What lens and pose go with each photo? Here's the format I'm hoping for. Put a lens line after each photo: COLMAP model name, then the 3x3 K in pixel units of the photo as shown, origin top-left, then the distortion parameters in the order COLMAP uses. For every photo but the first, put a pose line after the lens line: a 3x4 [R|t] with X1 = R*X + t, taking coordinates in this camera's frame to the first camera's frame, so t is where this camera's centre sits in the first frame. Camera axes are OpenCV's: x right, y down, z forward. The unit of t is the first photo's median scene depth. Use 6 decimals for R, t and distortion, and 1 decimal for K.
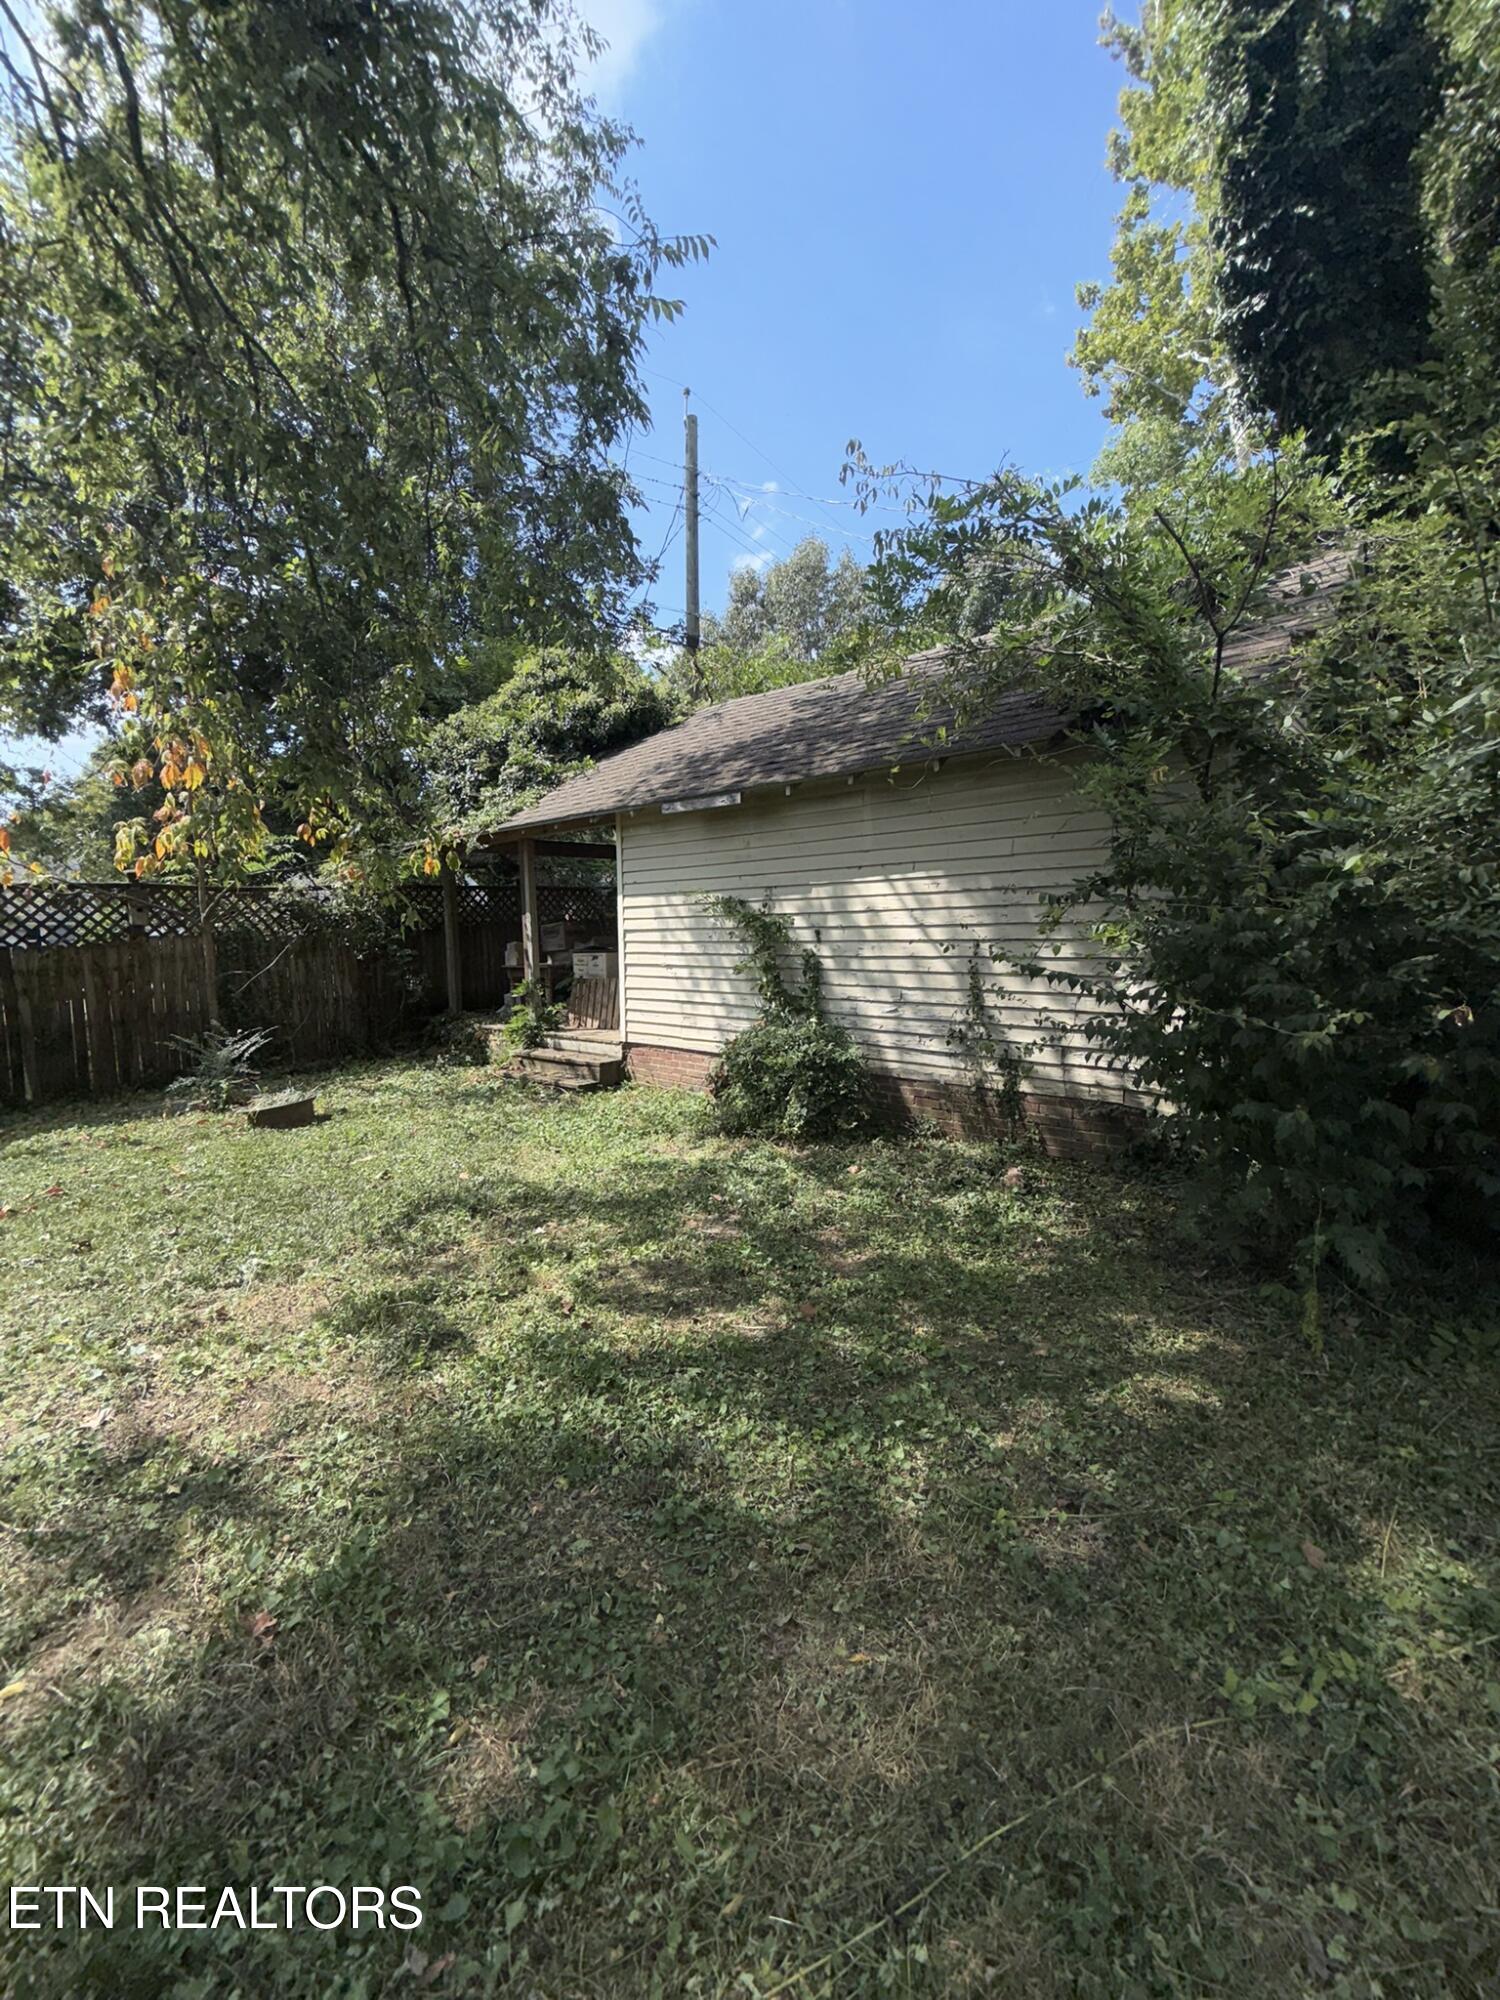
lens RADIAL K [[808.0, 0, 749.3], [0, 808.0, 992.9], [0, 0, 1]] dist [0.000162, 0.000231]
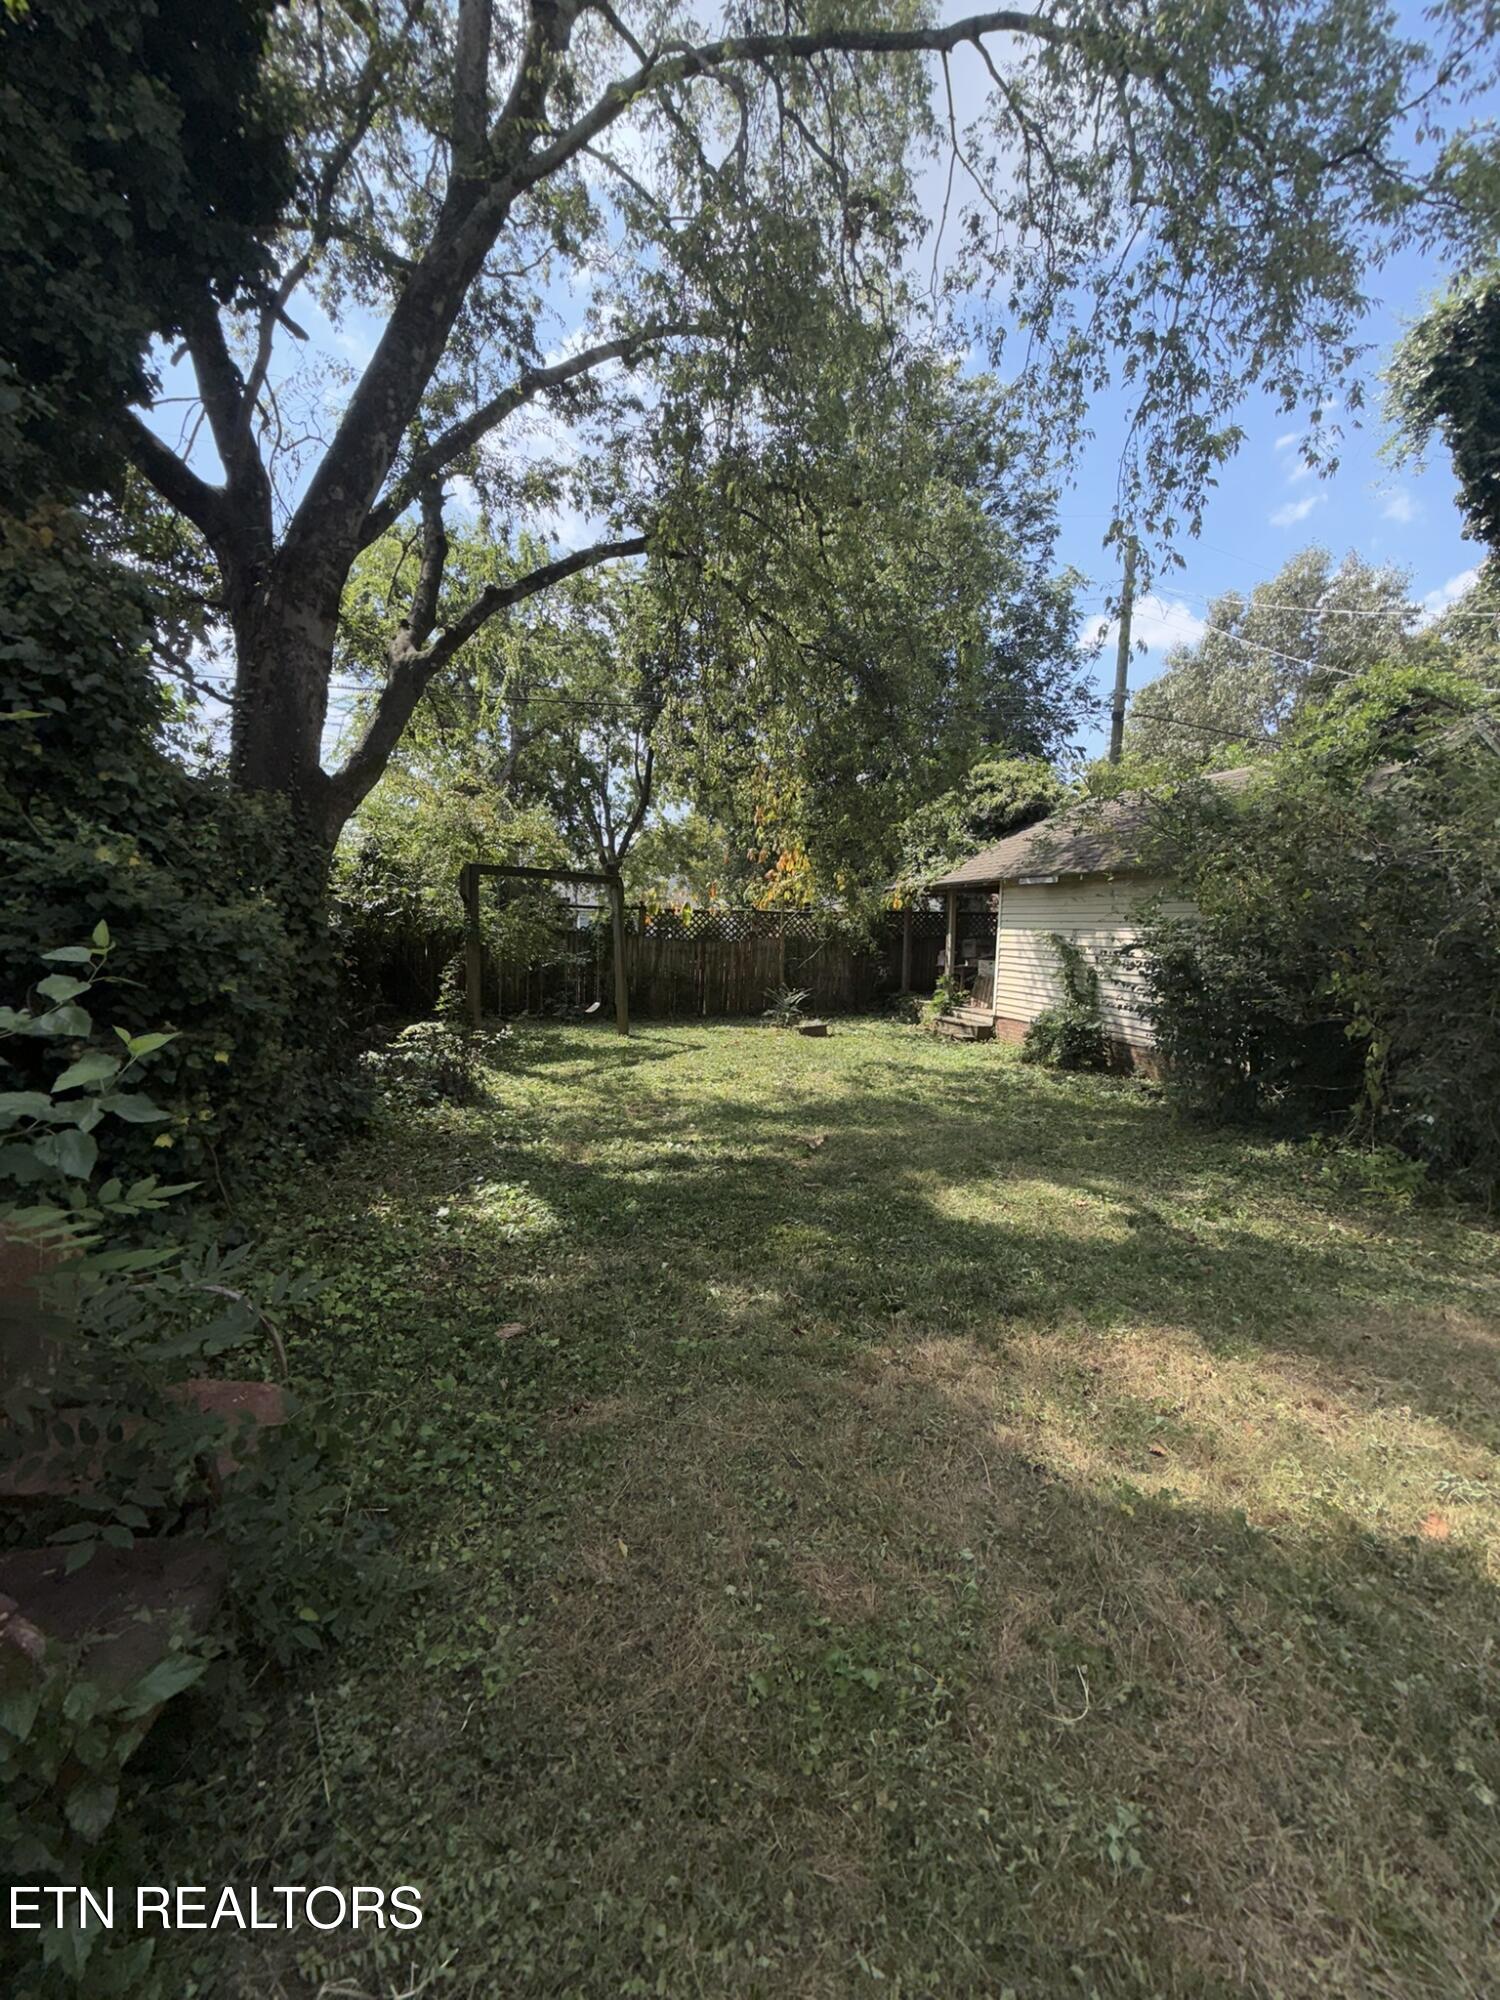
lens RADIAL K [[808.0, 0, 750.8], [0, 808.0, 997.6], [0, 0, 1]] dist [0.000162, 0.000231]
pose [[0.839101, 0.088489, -0.536731, 0.322831], [-0.084385, 0.995911, 0.032269, 0.013541], [0.537391, 0.018215, 0.843136, -0.691683]]
